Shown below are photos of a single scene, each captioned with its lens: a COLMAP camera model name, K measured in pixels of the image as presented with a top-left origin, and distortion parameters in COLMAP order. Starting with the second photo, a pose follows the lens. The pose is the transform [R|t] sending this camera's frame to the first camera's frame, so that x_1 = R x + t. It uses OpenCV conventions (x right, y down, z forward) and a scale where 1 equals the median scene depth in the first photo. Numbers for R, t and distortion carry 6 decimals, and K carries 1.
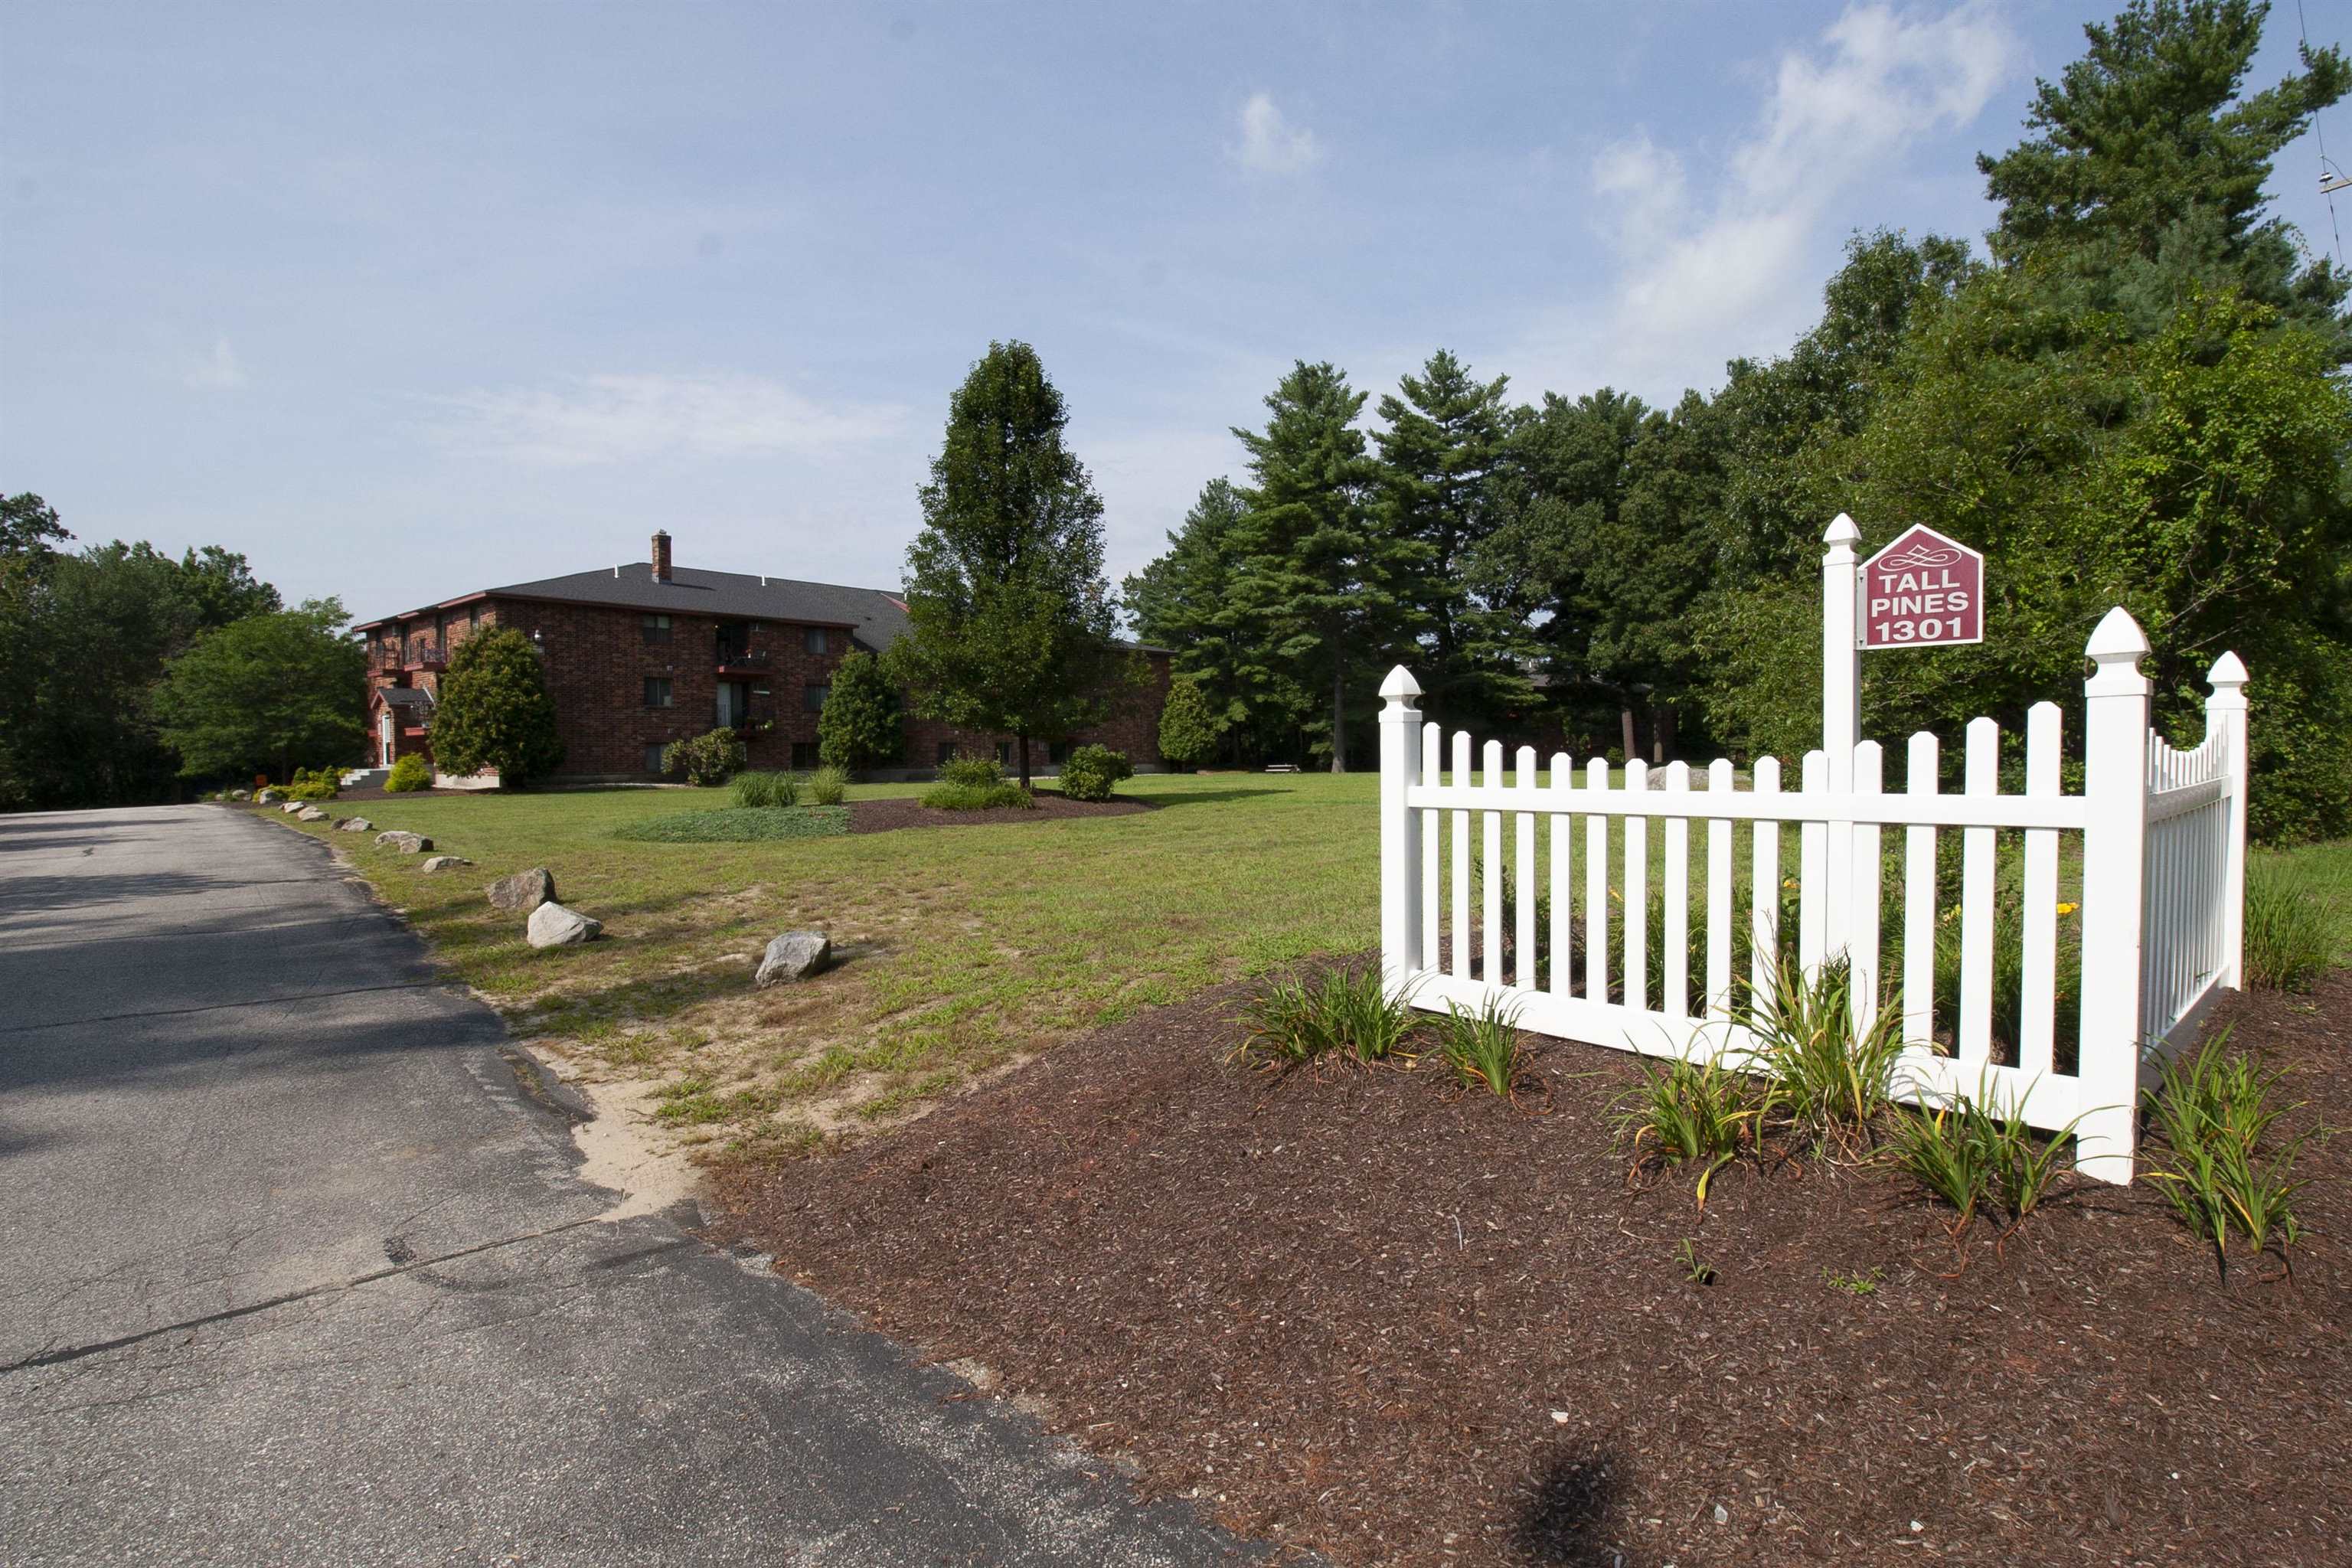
lens RADIAL K [[1086.6, 0, 1190.6], [0, 1086.6, 778.7], [0, 0, 1]] dist [0.001558, -0.012735]
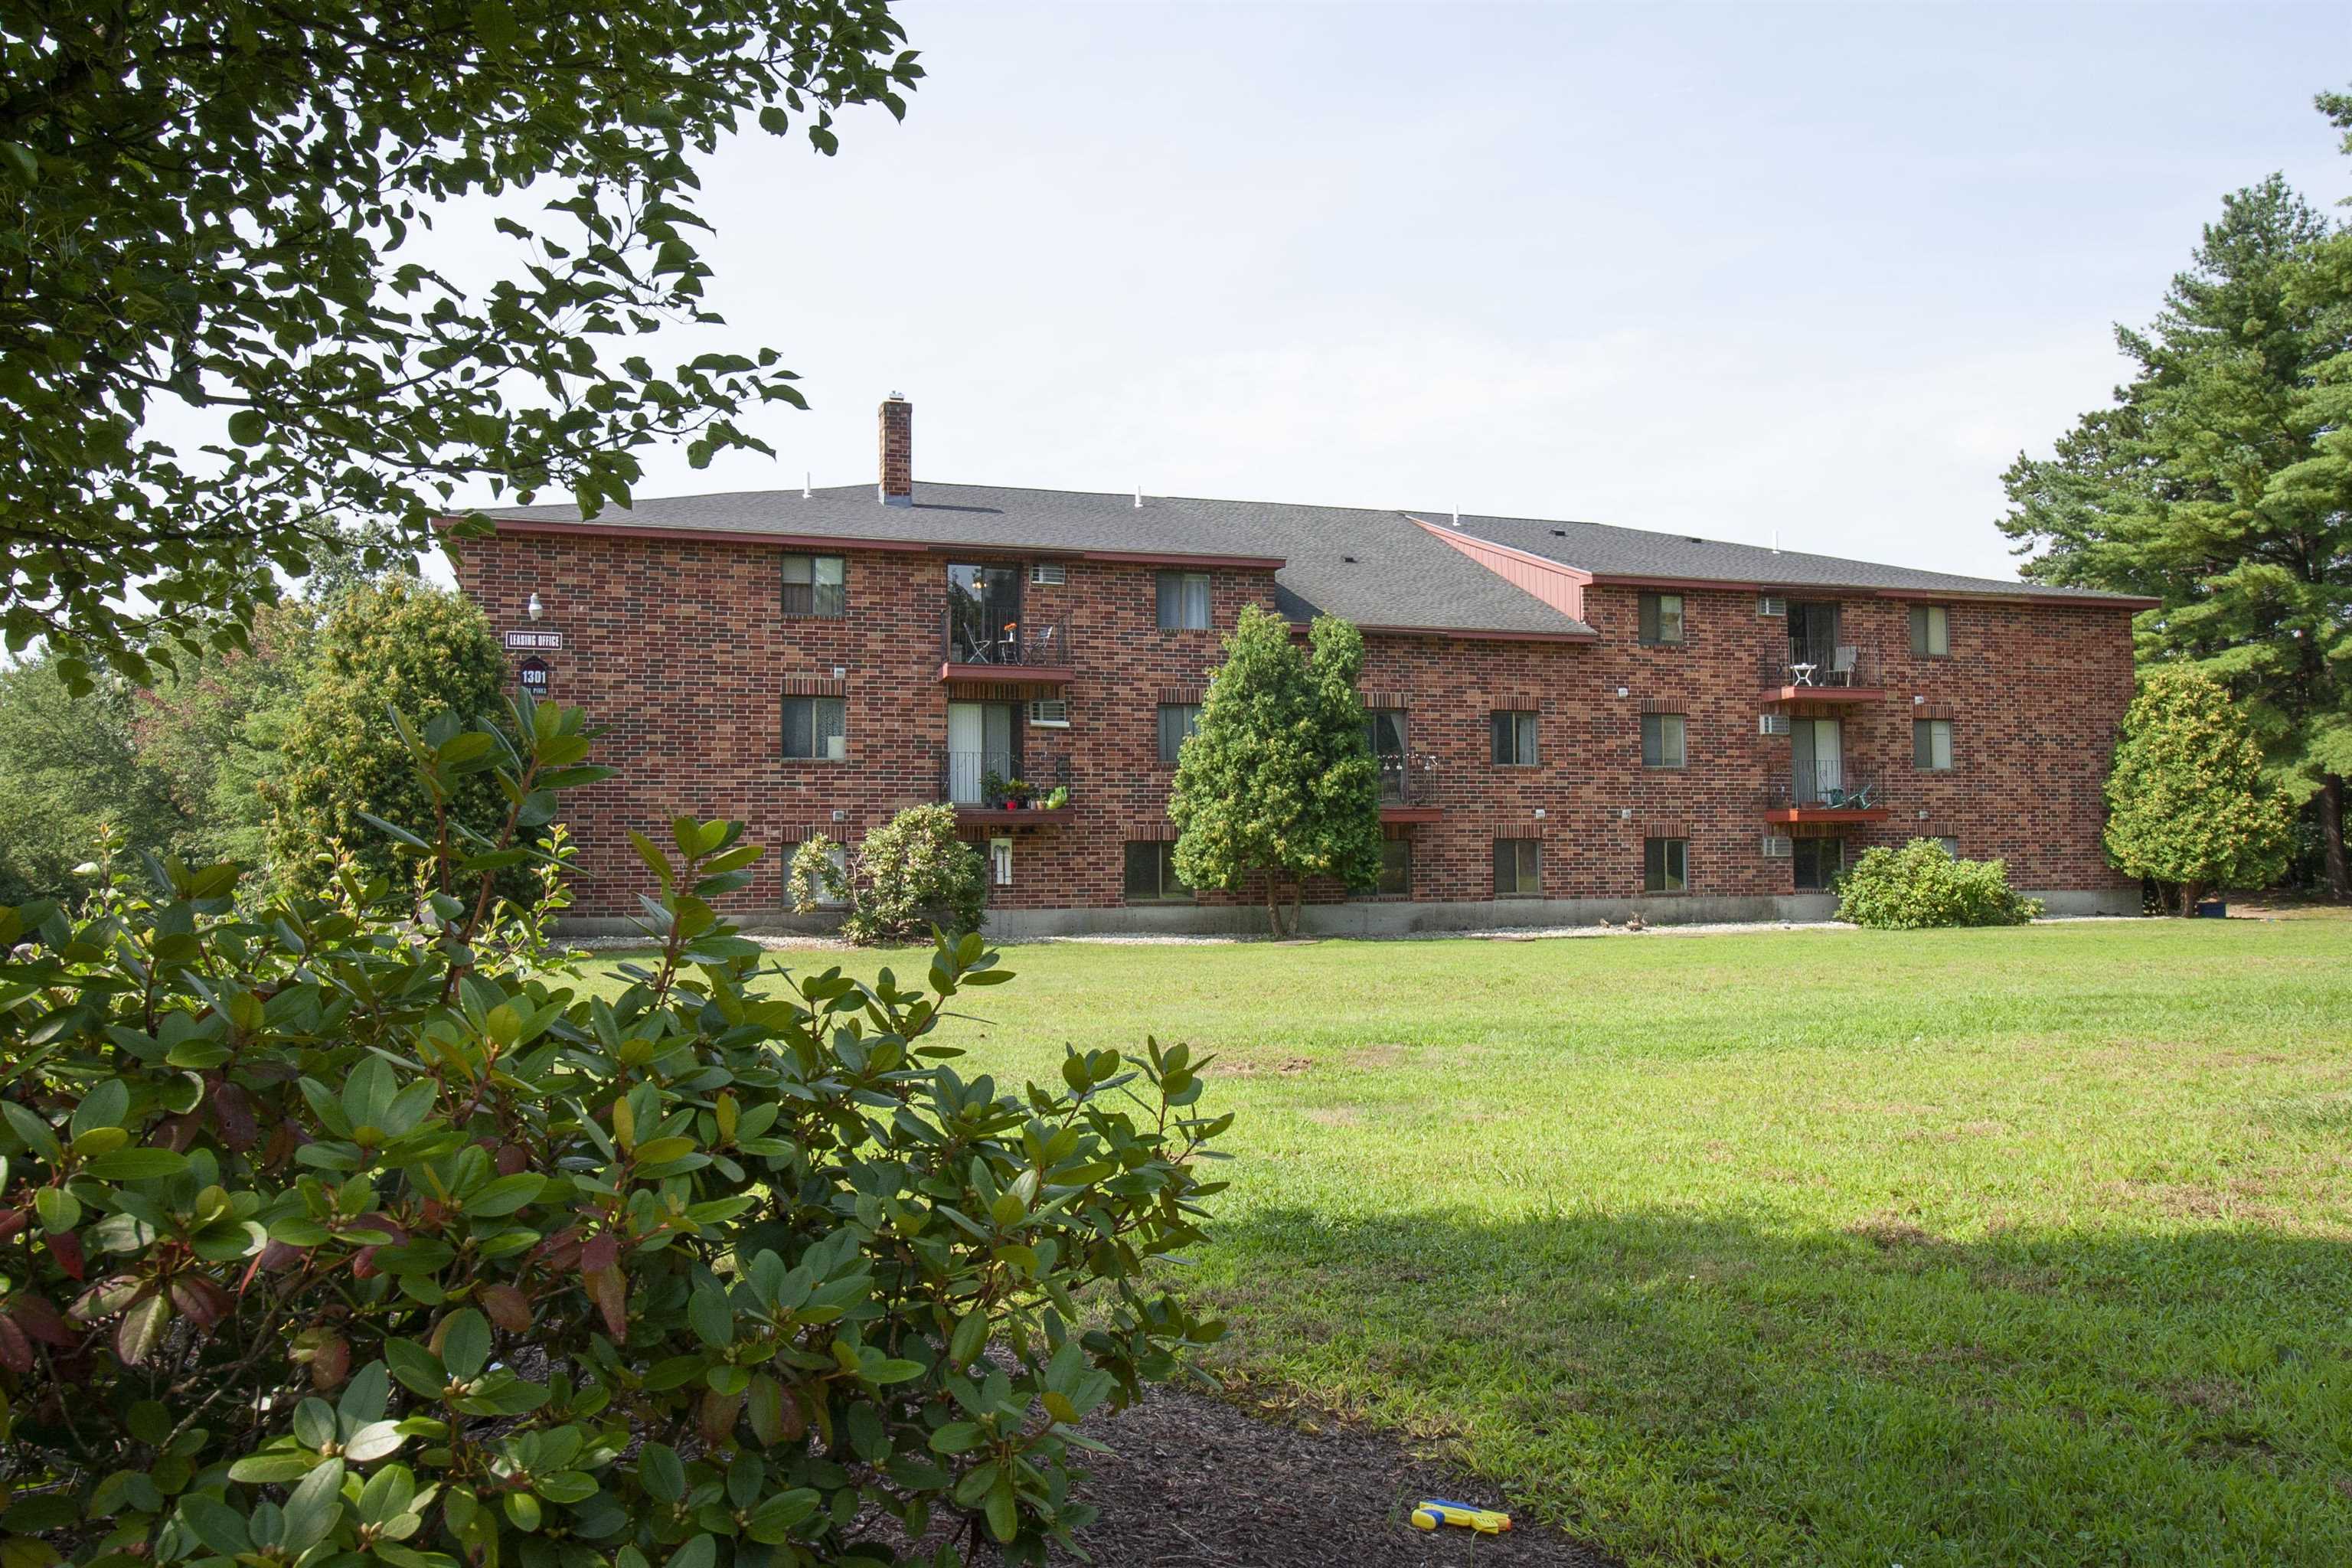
lens RADIAL K [[1715.4, 0, 1176.0], [0, 1715.4, 784.0], [0, 0, 1]] dist [-0.002363, -0.001960]
pose [[0.863990, -0.026773, -0.502796, -0.011988], [-0.008914, 0.997615, -0.068439, -0.009614], [0.503429, 0.063613, 0.861691, 0.438916]]
